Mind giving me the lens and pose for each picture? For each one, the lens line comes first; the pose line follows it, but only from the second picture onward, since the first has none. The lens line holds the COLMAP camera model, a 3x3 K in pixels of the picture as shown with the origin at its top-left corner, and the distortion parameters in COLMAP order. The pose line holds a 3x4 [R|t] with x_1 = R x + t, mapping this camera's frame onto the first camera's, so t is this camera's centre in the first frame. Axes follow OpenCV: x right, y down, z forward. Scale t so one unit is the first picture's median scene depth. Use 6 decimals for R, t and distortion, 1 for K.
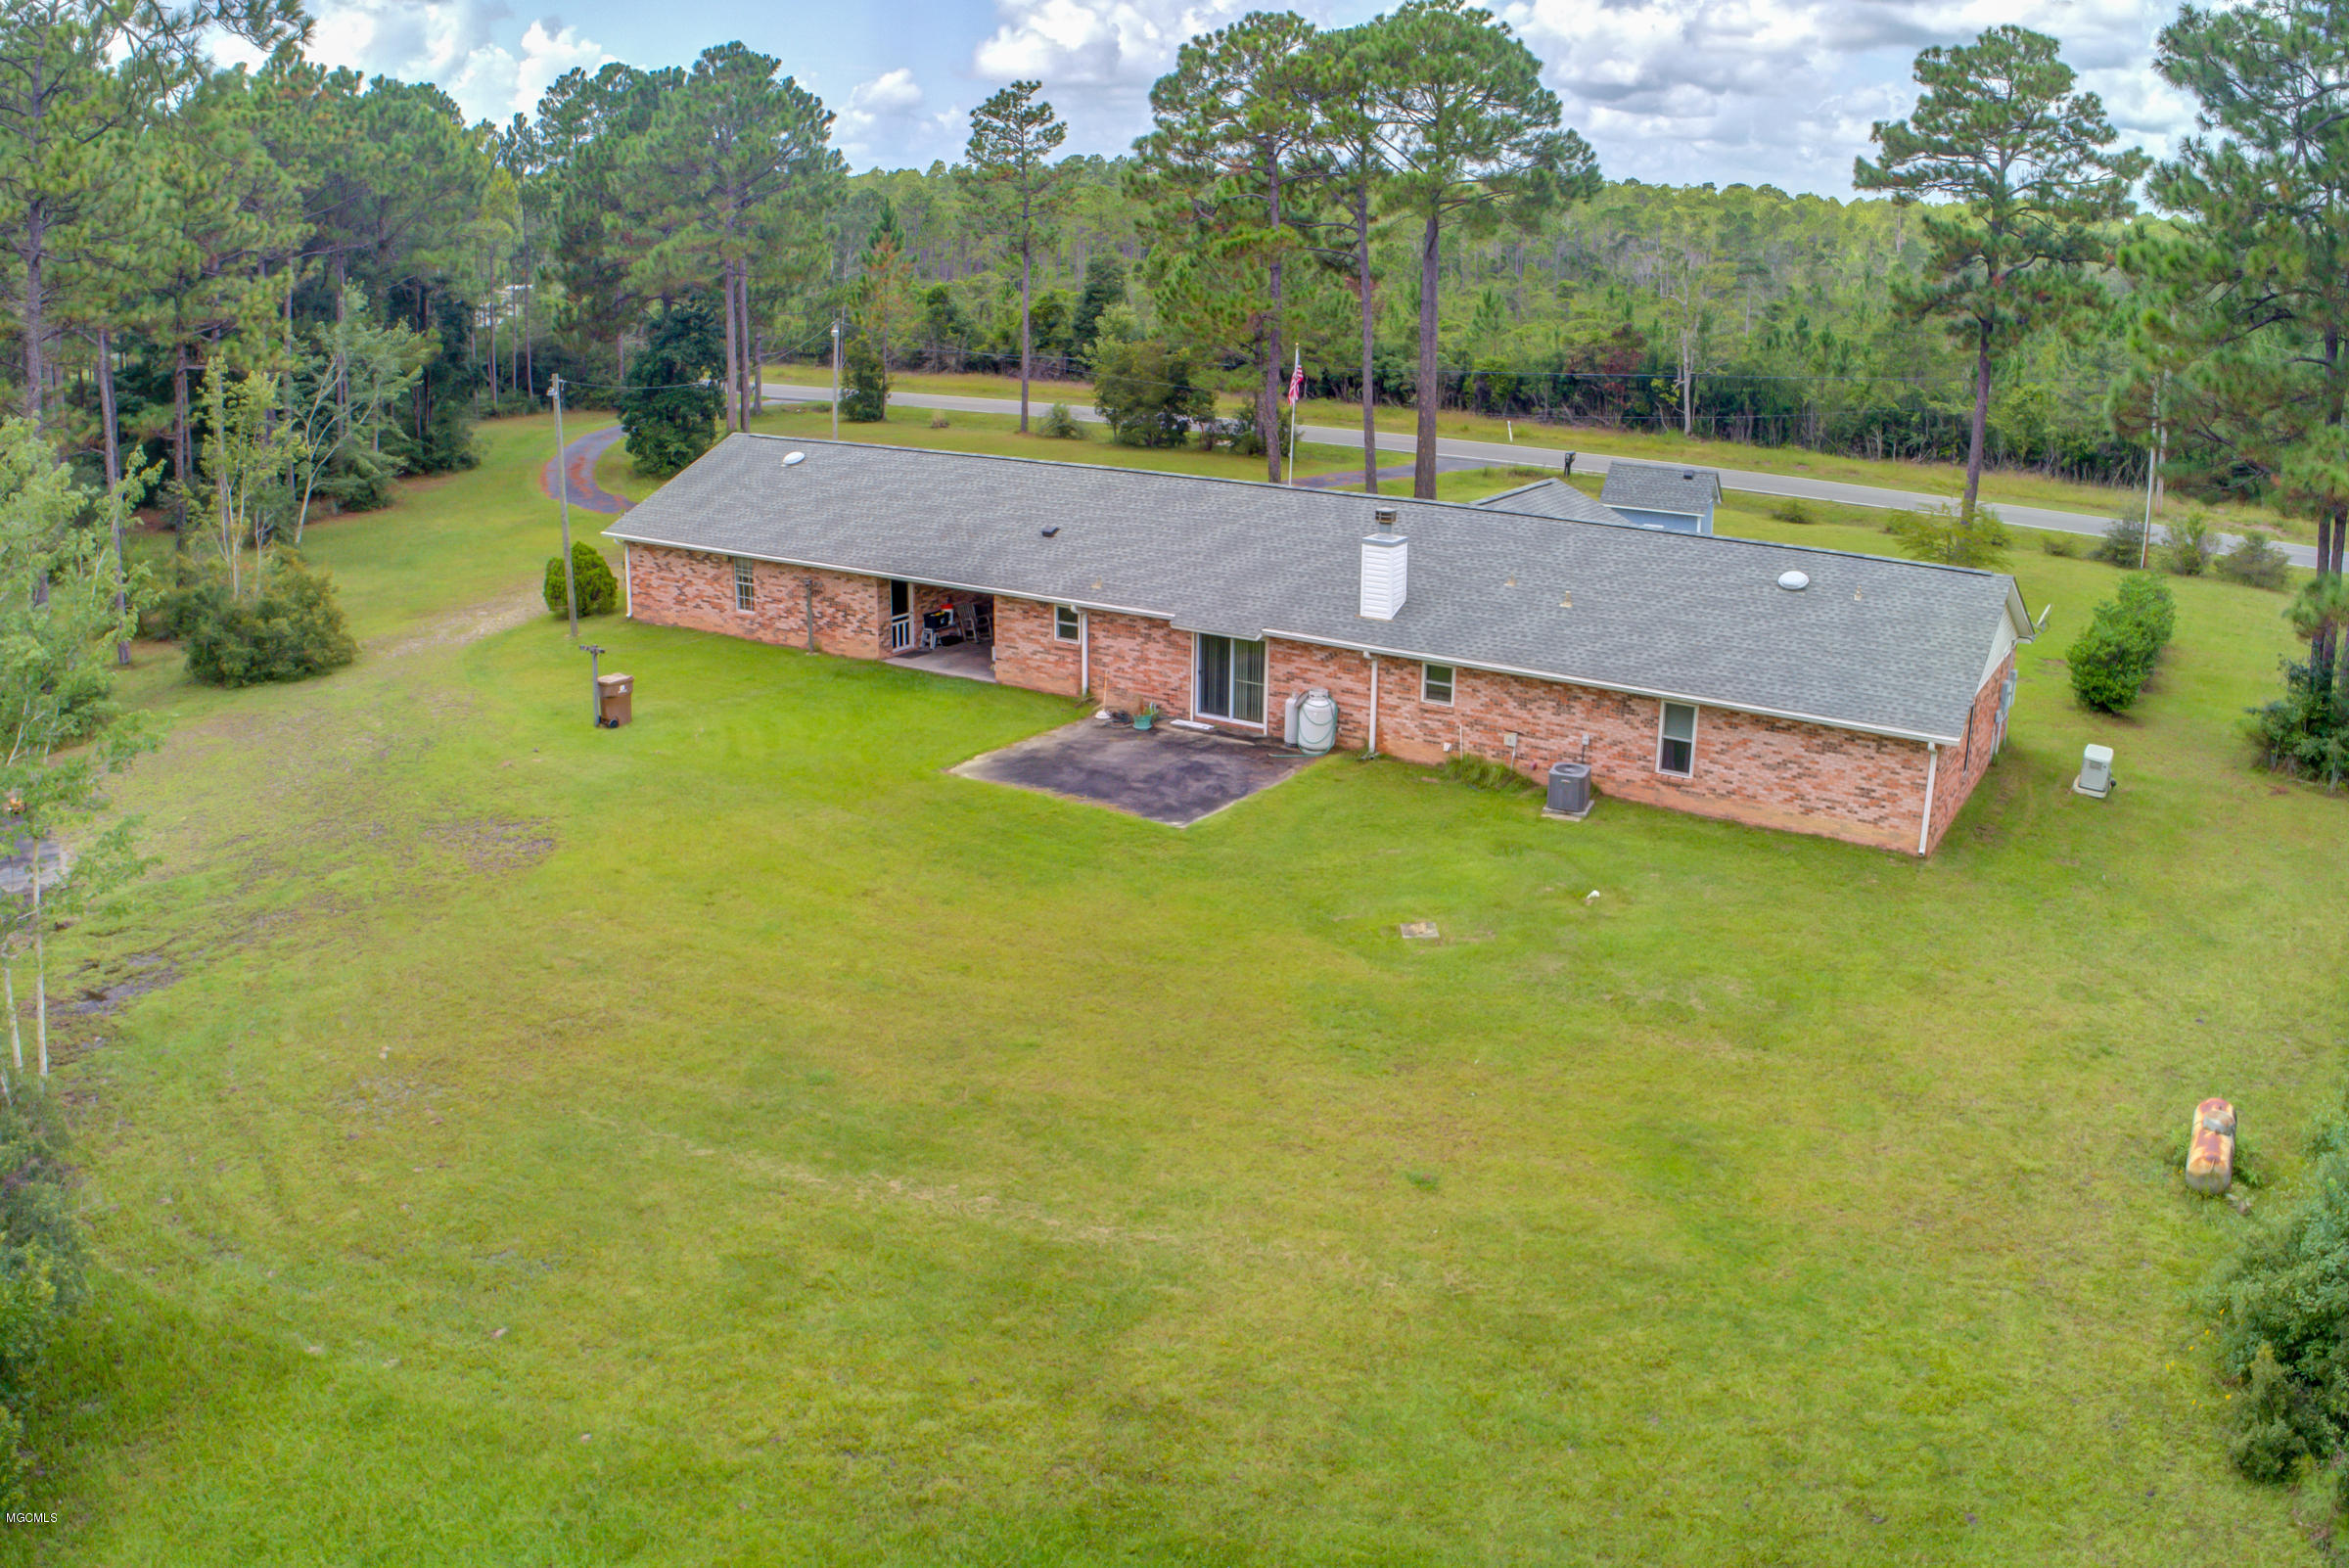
lens RADIAL K [[1905.8, 0, 1185.2], [0, 1905.8, 752.3], [0, 0, 1]] dist [-0.256540, 0.077999]
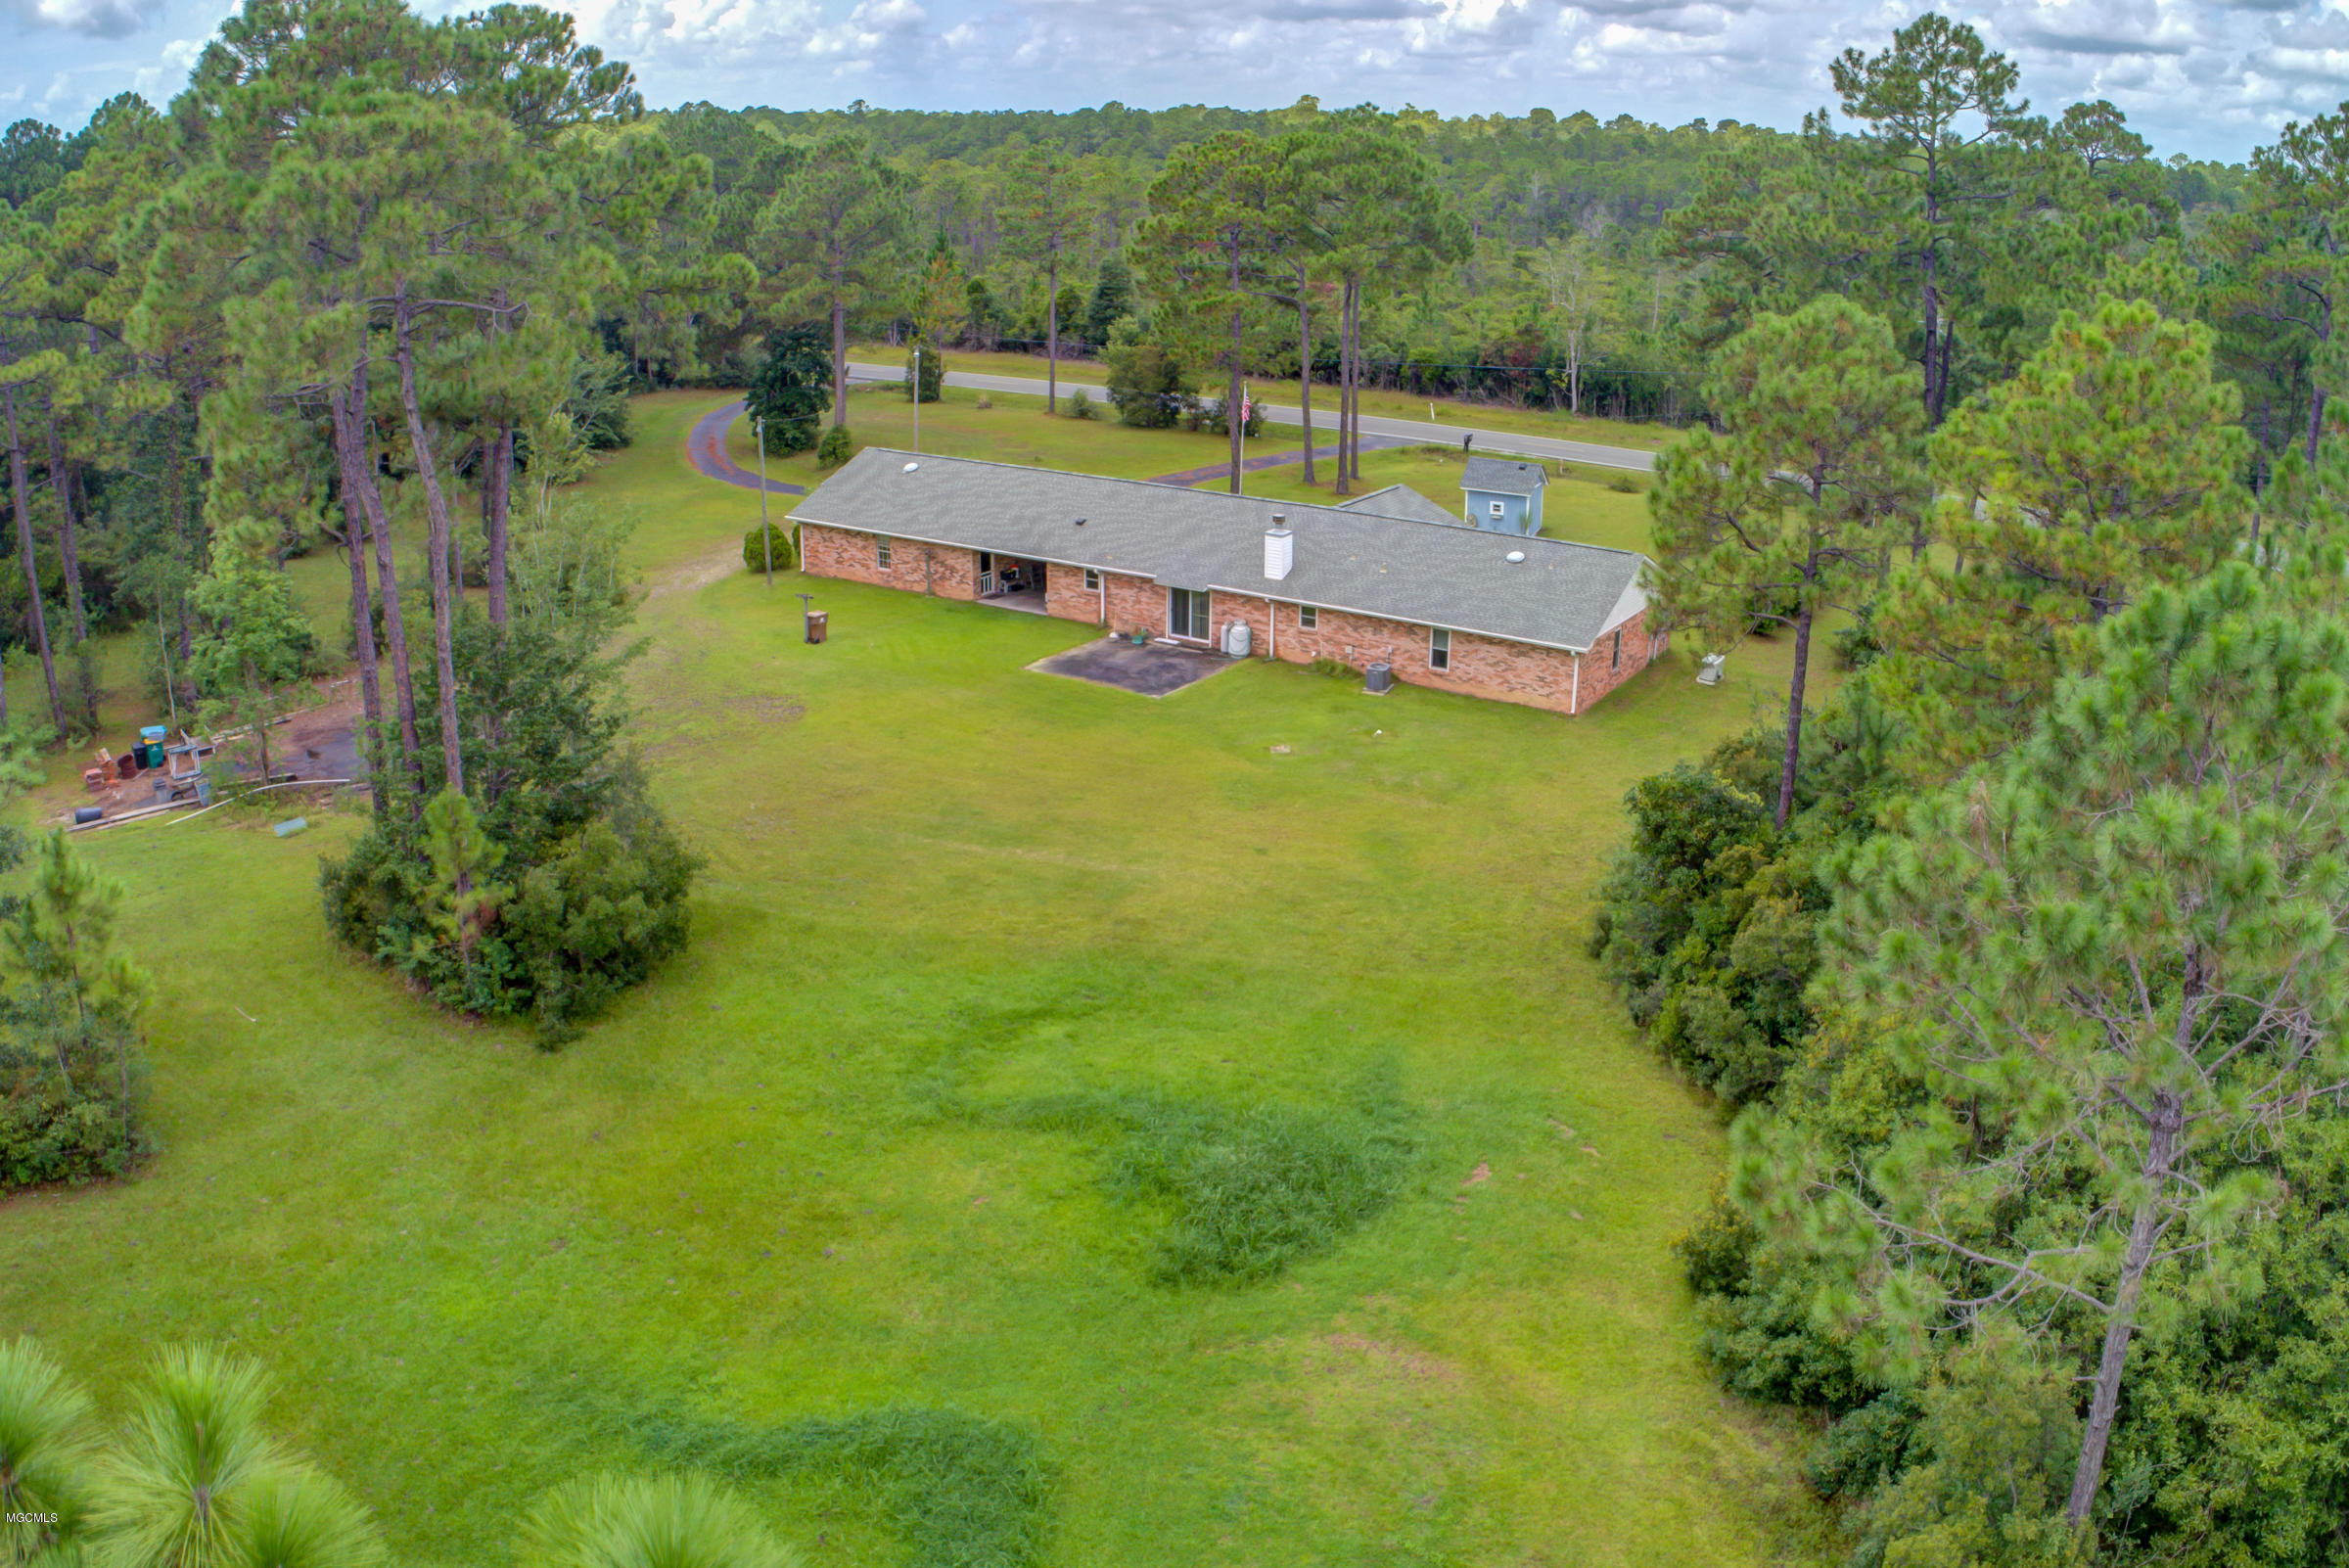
lens RADIAL K [[1905.8, 0, 1185.2], [0, 1905.8, 752.3], [0, 0, 1]] dist [-0.256540, 0.077999]
pose [[0.999984, -0.000461, -0.005719, 0.026032], [0.000711, 0.999039, 0.043816, 0.008933], [0.005693, -0.043819, 0.999023, -0.603886]]
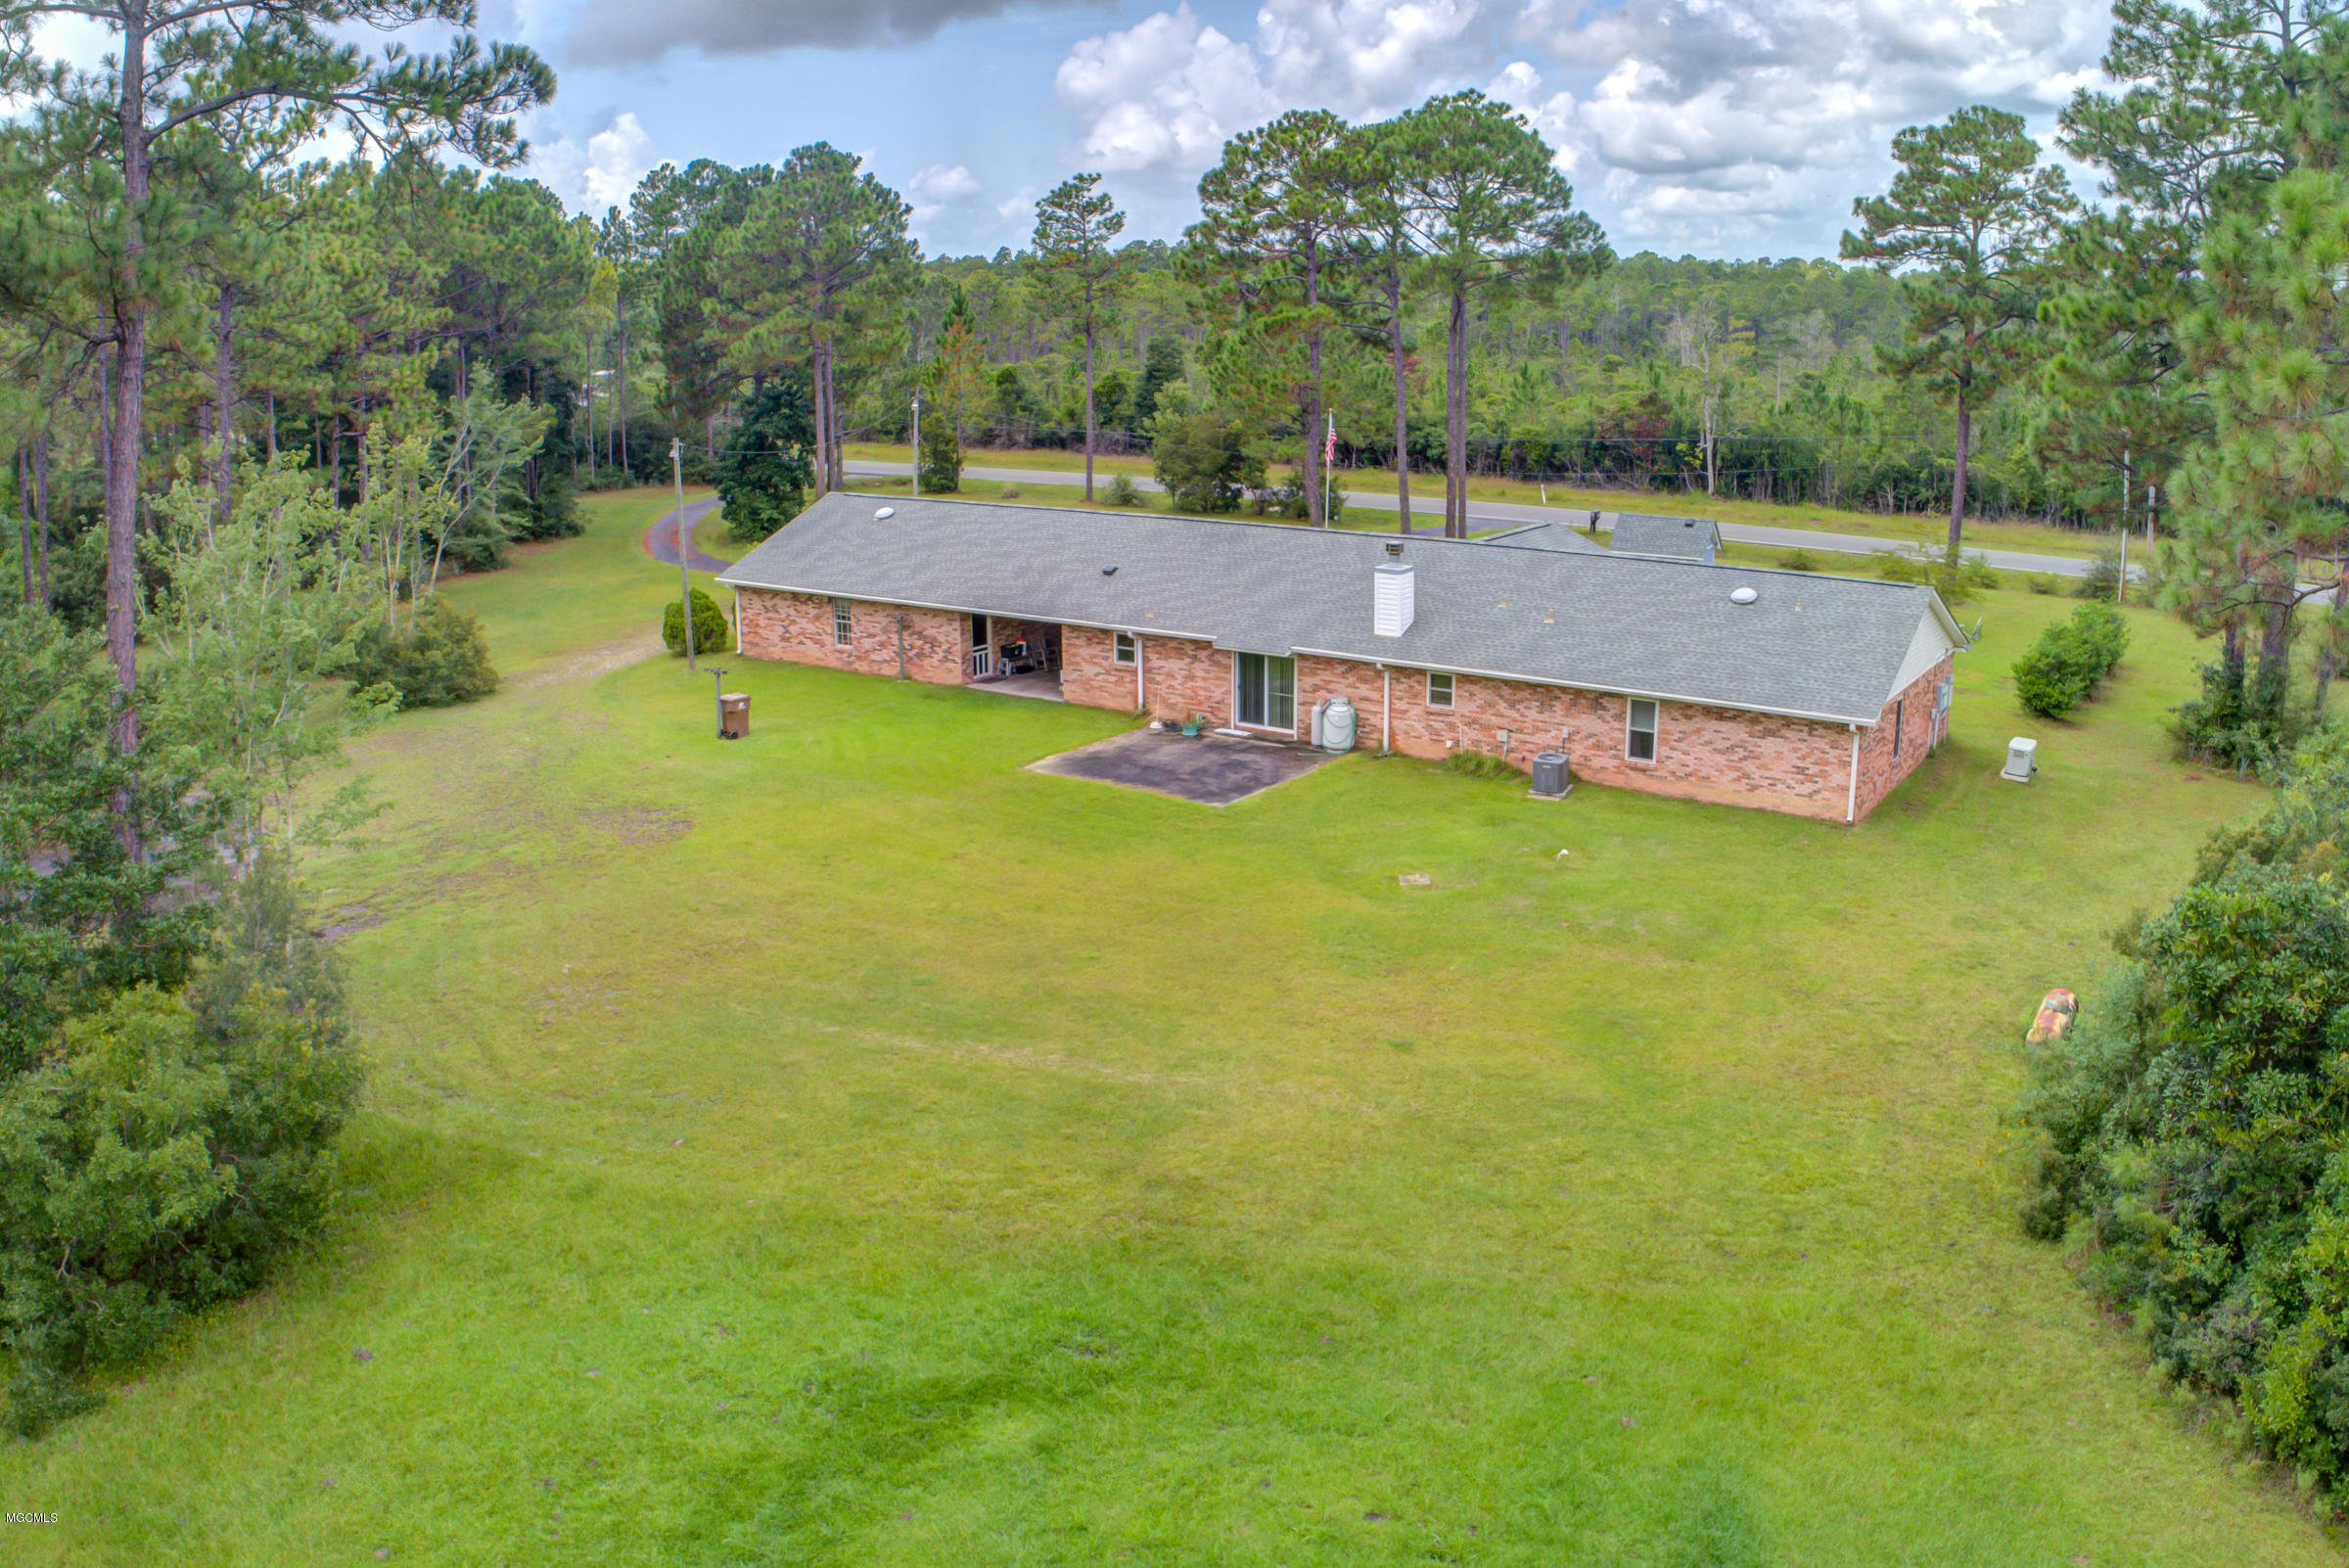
lens RADIAL K [[1905.8, 0, 1185.2], [0, 1905.8, 752.3], [0, 0, 1]] dist [-0.256540, 0.077999]
pose [[0.999299, -0.008769, -0.036391, 0.015014], [0.007187, 0.999033, -0.043381, 0.042949], [0.036736, 0.043089, 0.998396, -0.141923]]
